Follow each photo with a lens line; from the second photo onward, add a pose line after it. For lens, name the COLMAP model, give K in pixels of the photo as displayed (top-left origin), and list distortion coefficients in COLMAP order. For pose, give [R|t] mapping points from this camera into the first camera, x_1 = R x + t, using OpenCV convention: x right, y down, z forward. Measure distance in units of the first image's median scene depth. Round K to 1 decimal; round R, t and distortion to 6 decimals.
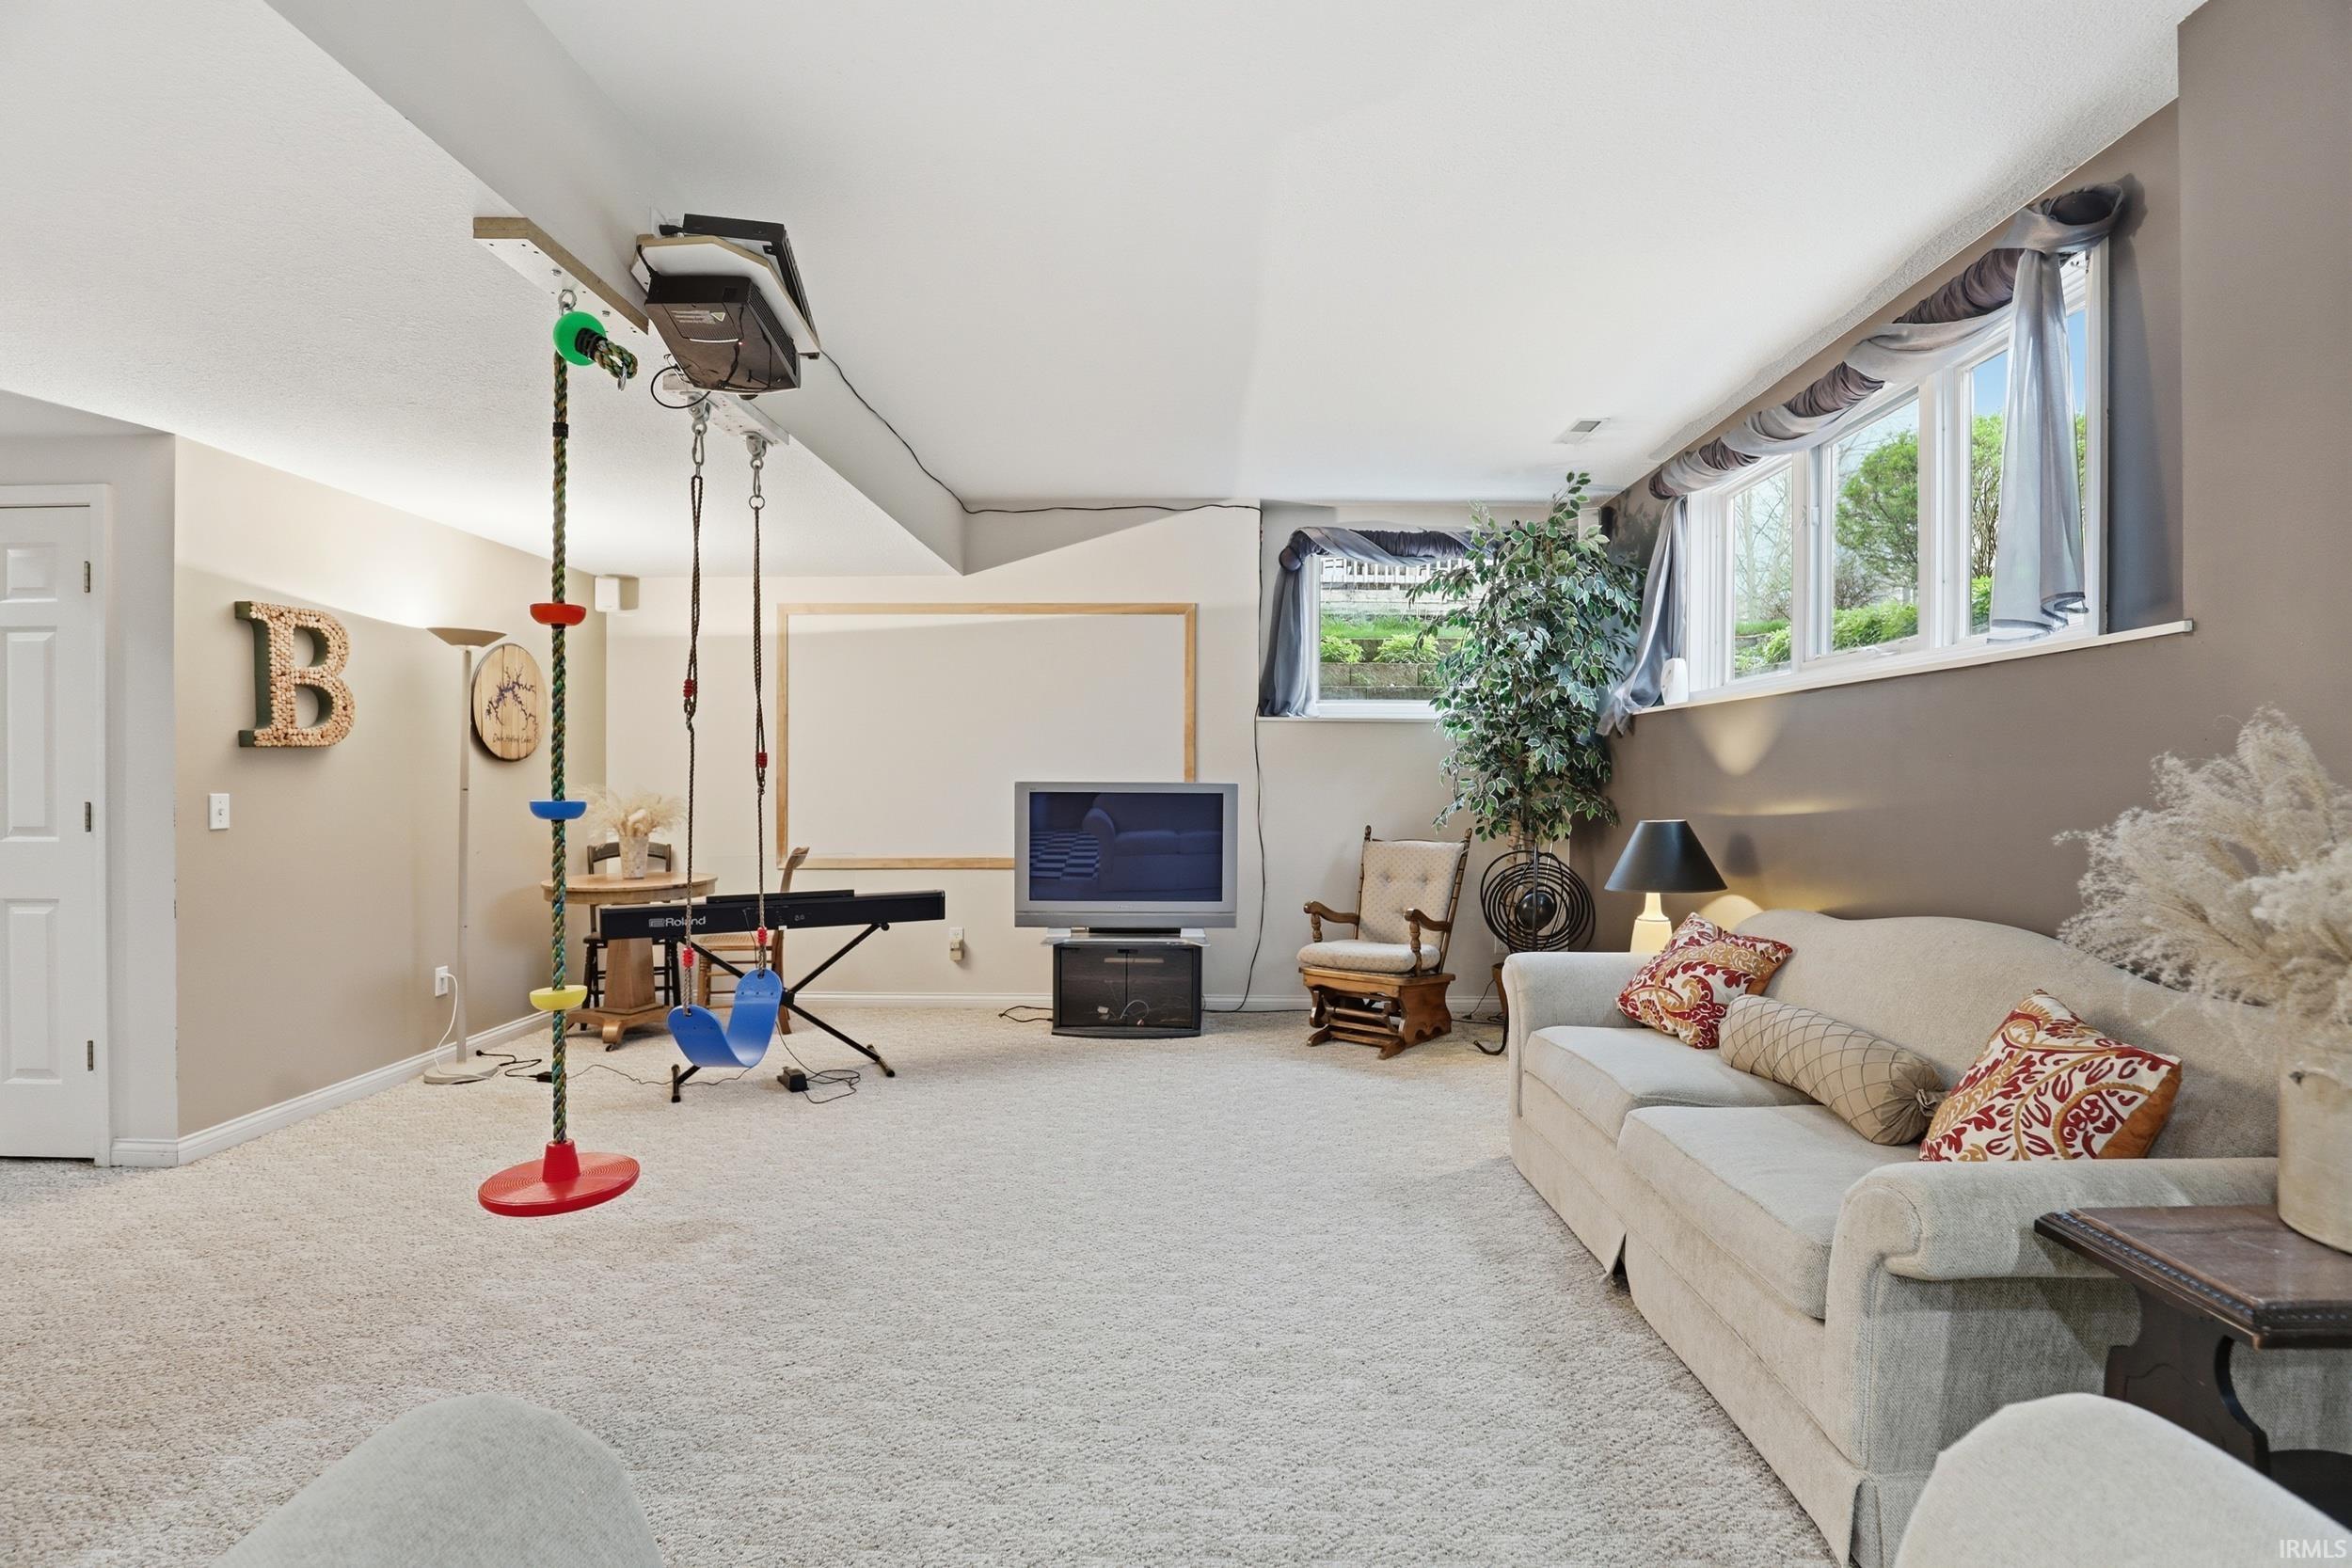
lens RADIAL K [[1088.1, 0, 1191.7], [0, 1088.1, 777.6], [0, 0, 1]] dist [-0.034723, 0.006506]
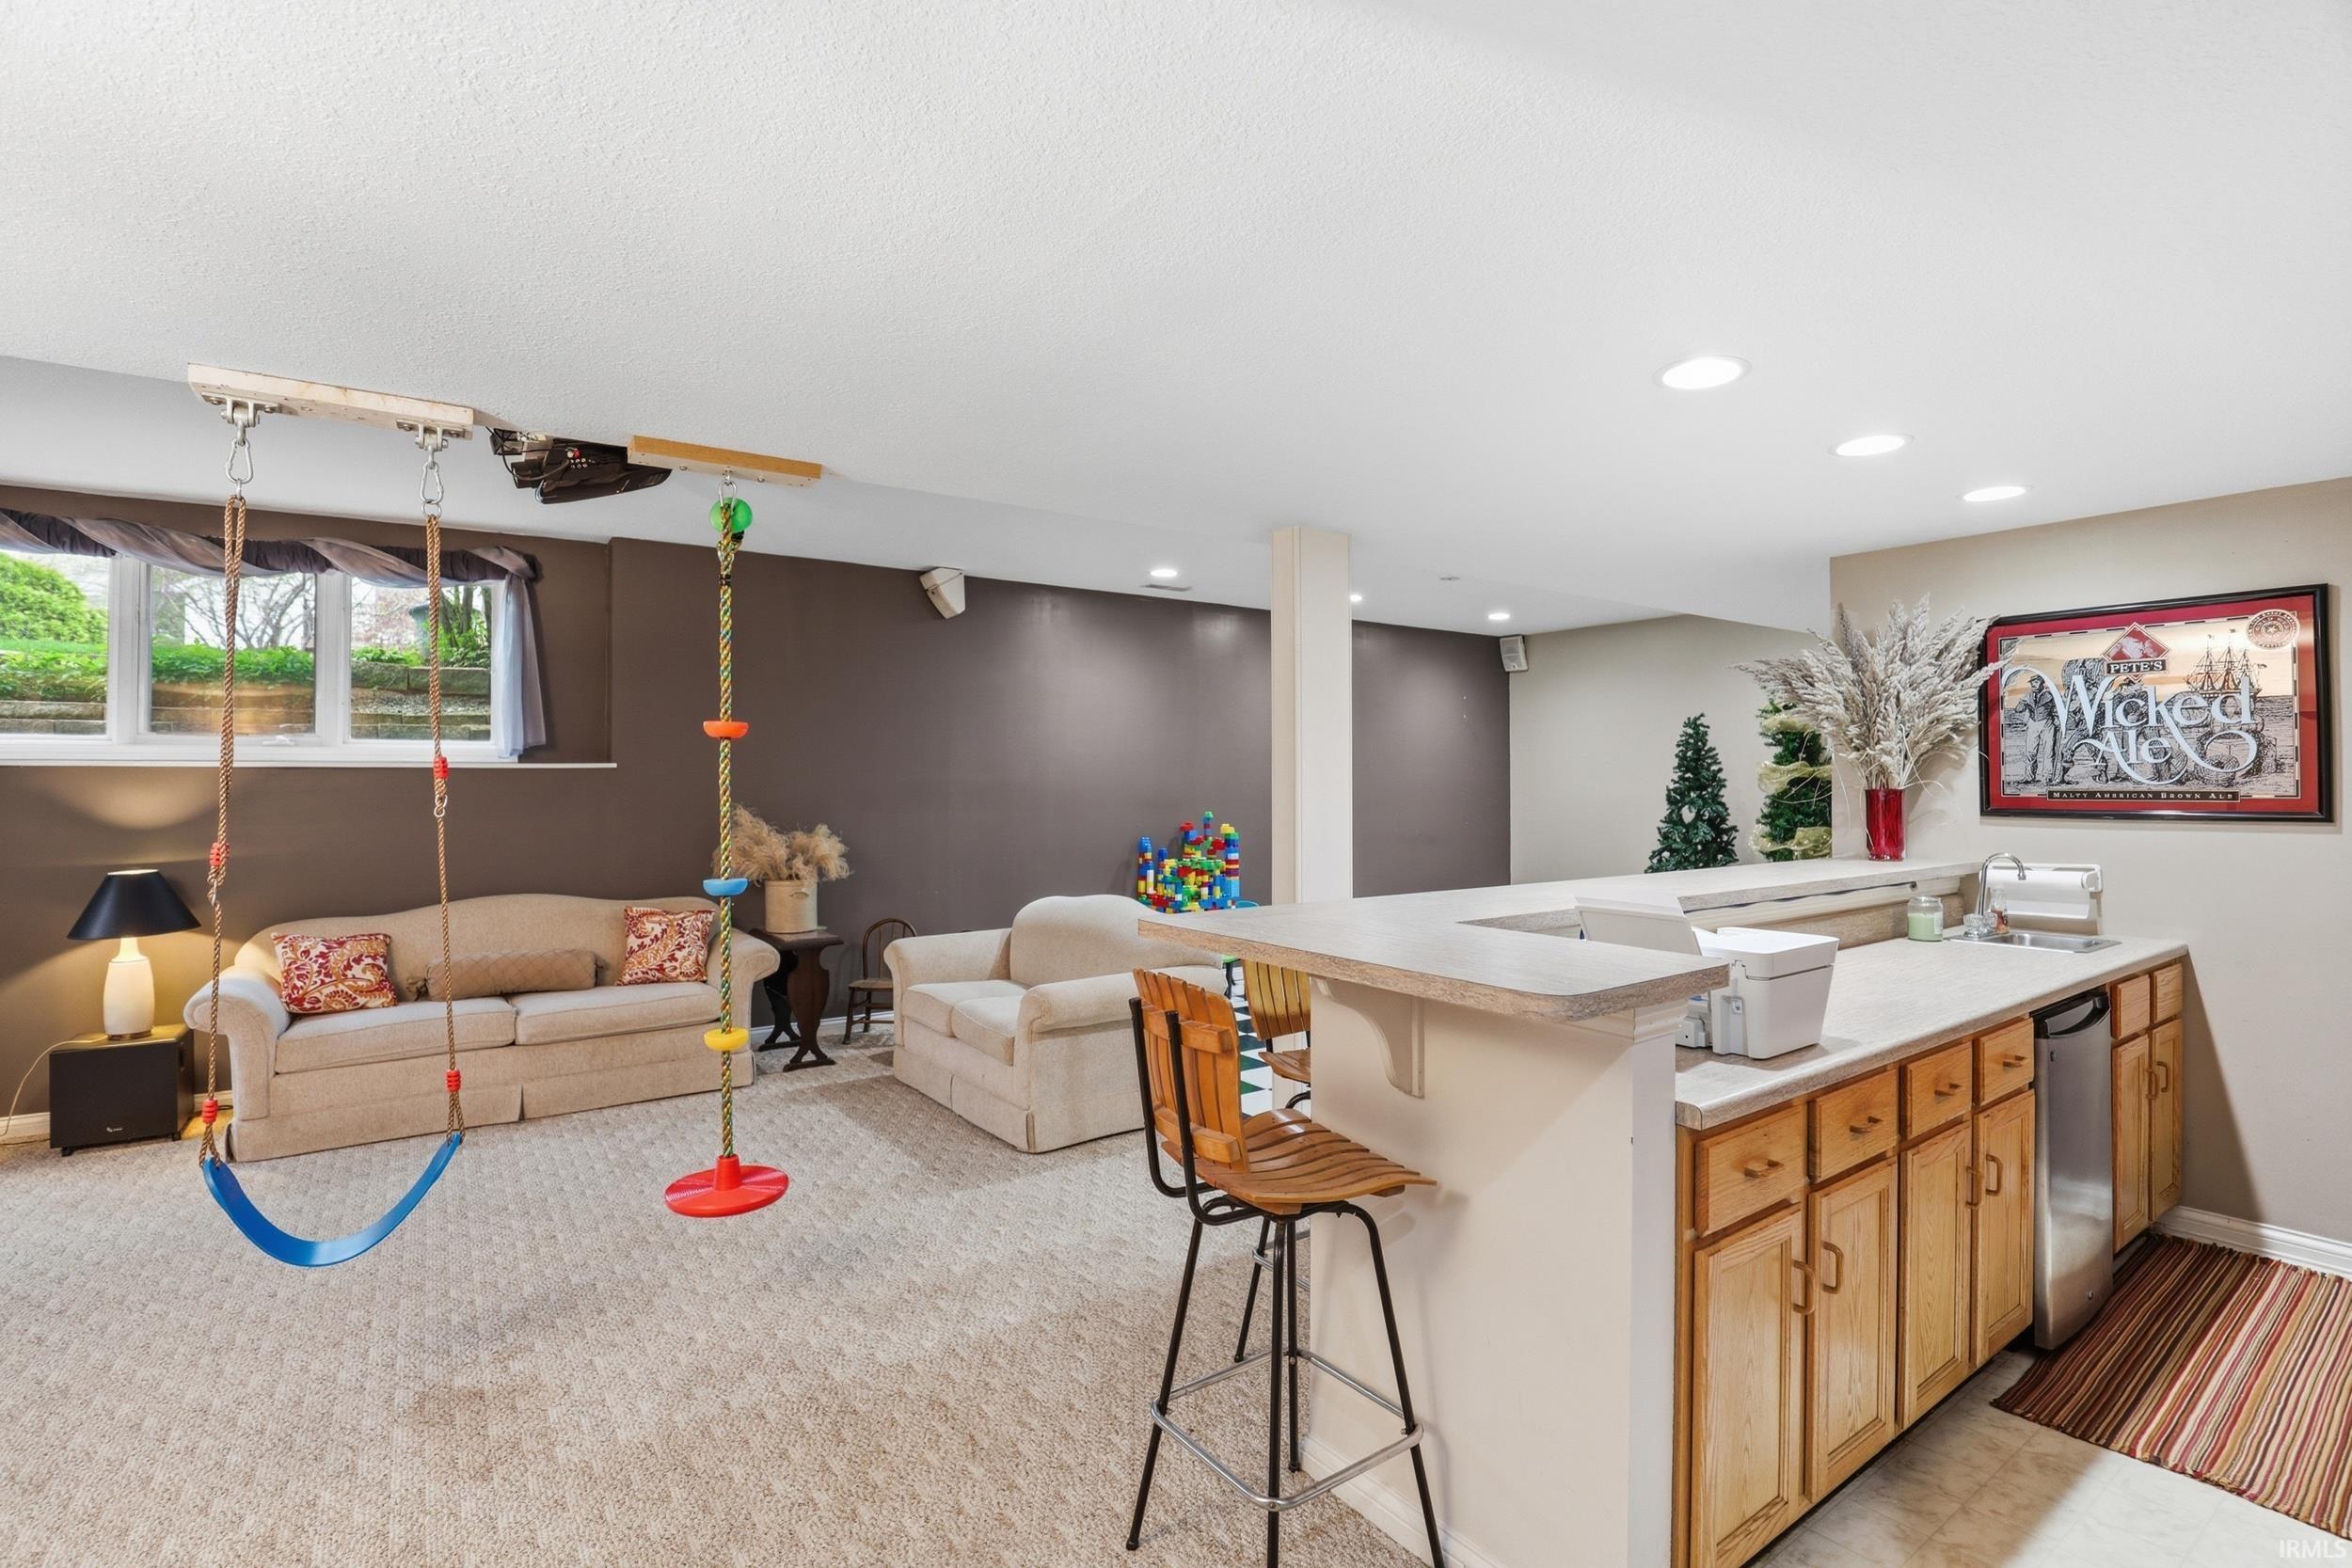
lens RADIAL K [[1088.1, 0, 1191.7], [0, 1088.1, 777.6], [0, 0, 1]] dist [-0.034723, 0.006506]
pose [[-0.593589, 0.003121, 0.804763, -1.916726], [0.000699, 0.999994, -0.003363, -0.093541], [-0.804768, -0.001434, -0.593587, 1.317048]]
